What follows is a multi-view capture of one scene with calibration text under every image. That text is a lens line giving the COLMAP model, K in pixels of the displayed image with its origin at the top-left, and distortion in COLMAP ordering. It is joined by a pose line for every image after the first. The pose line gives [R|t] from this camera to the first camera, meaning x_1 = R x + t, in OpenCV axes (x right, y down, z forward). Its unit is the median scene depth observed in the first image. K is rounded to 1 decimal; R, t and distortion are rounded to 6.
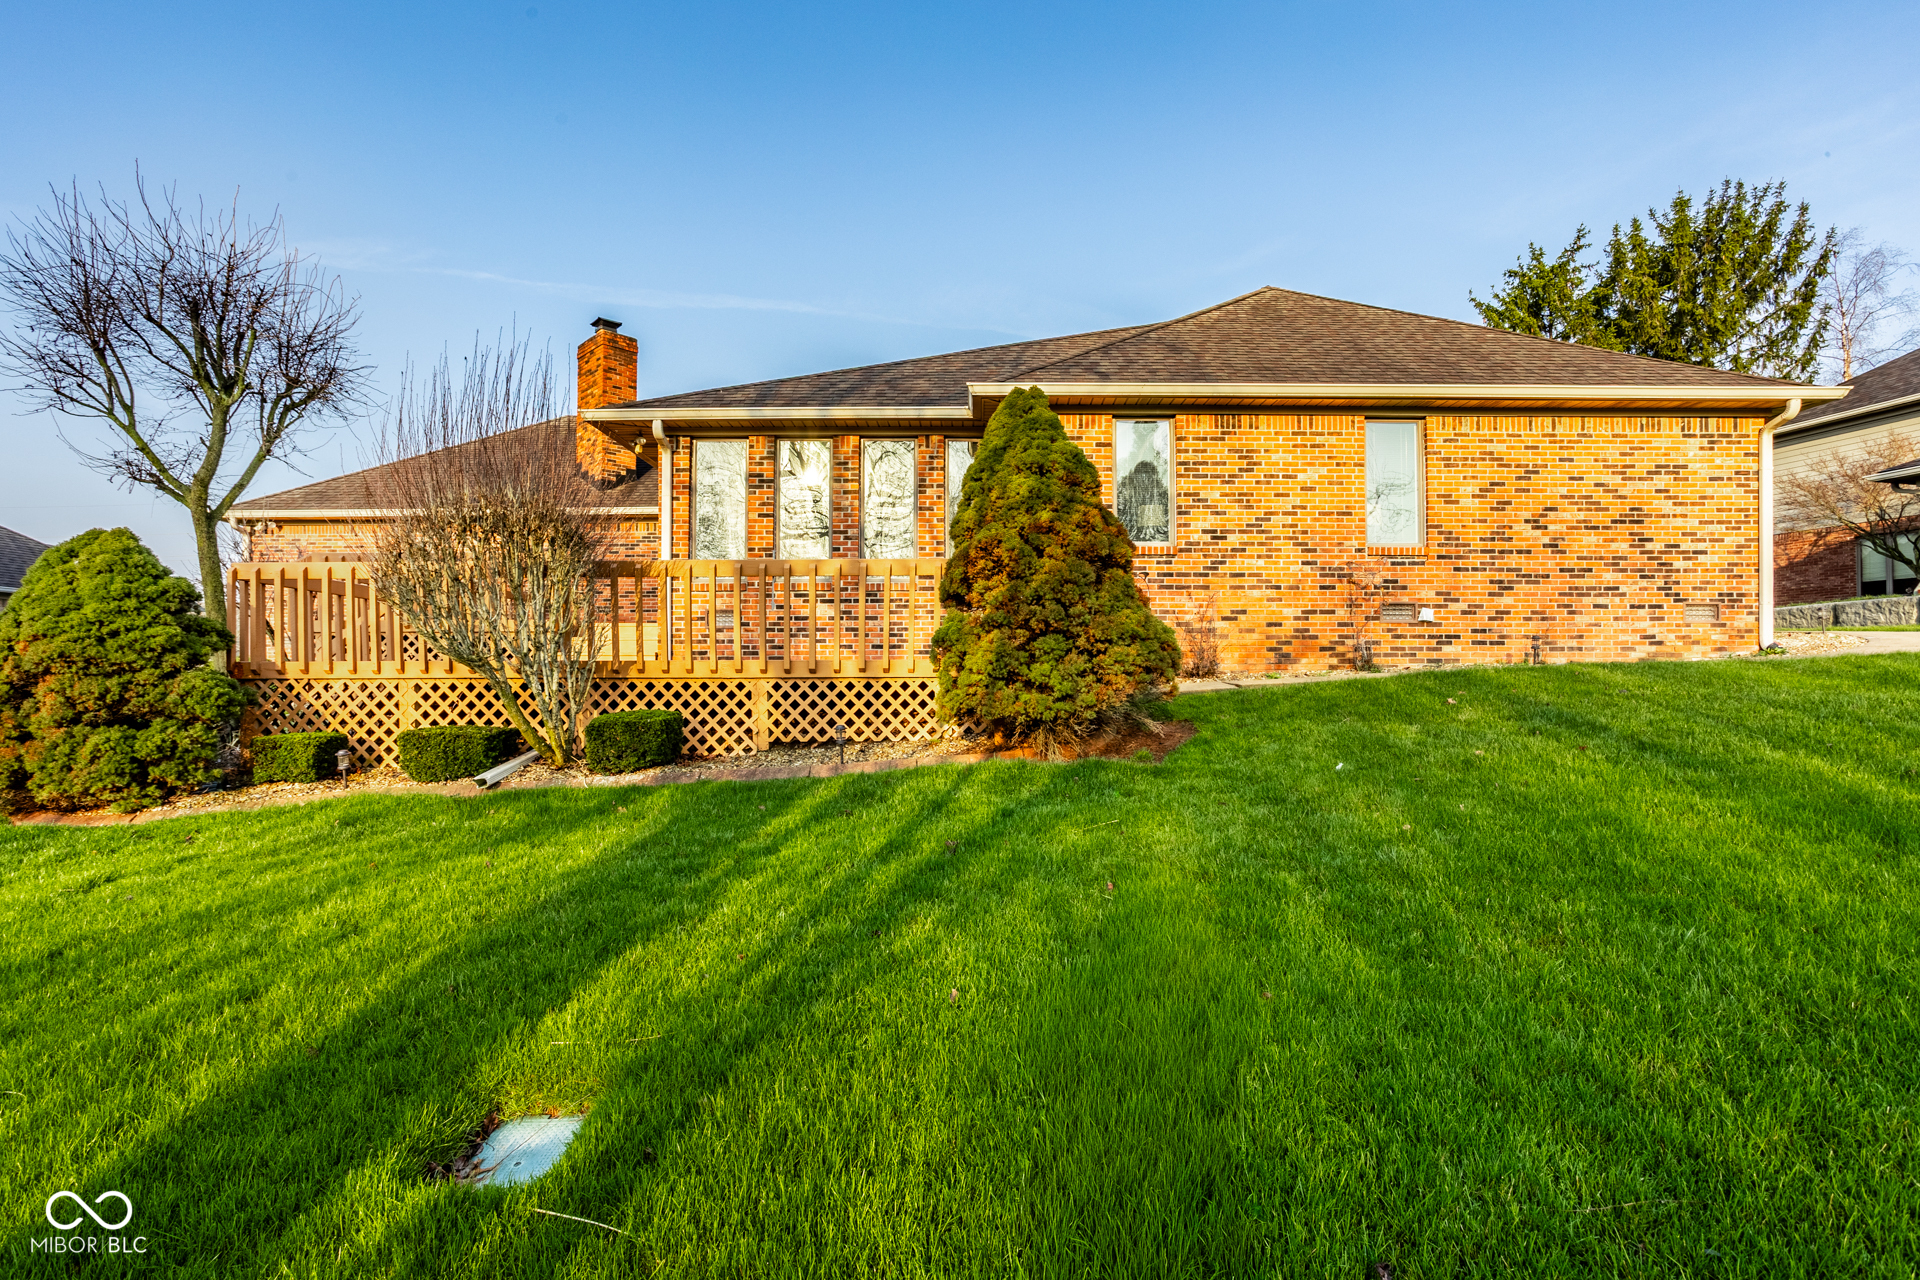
lens RADIAL K [[870.9, 0, 962.1], [0, 870.9, 658.7], [0, 0, 1]] dist [-0.018229, 0.001181]
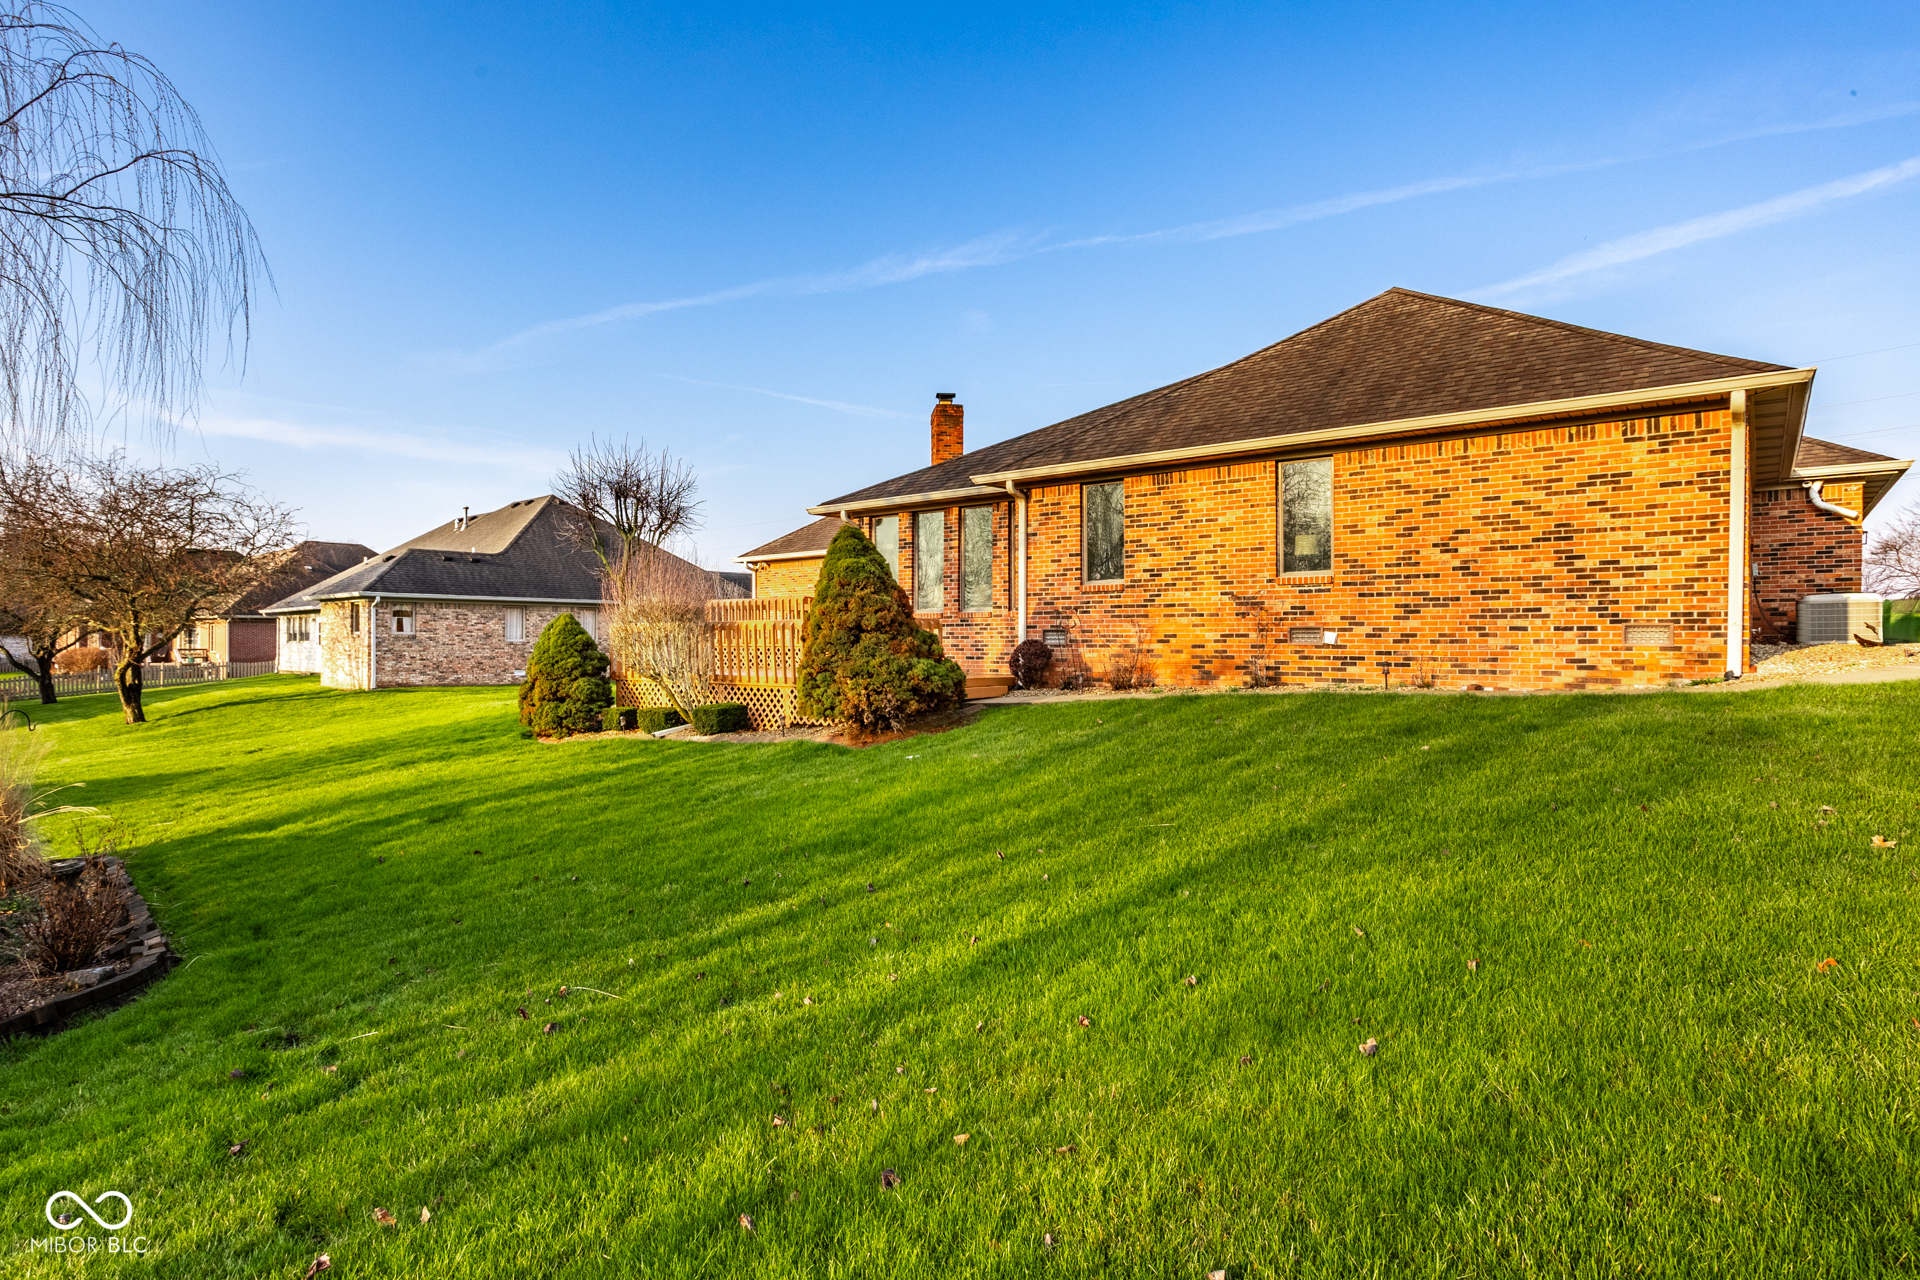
lens RADIAL K [[925.8, 0, 959.0], [0, 925.8, 635.6], [0, 0, 1]] dist [-0.016292, 0.006348]
pose [[0.795480, -0.003446, -0.605970, 0.866190], [0.010447, 0.999913, 0.008027, -0.067625], [0.605890, -0.012716, 0.795447, -0.204805]]
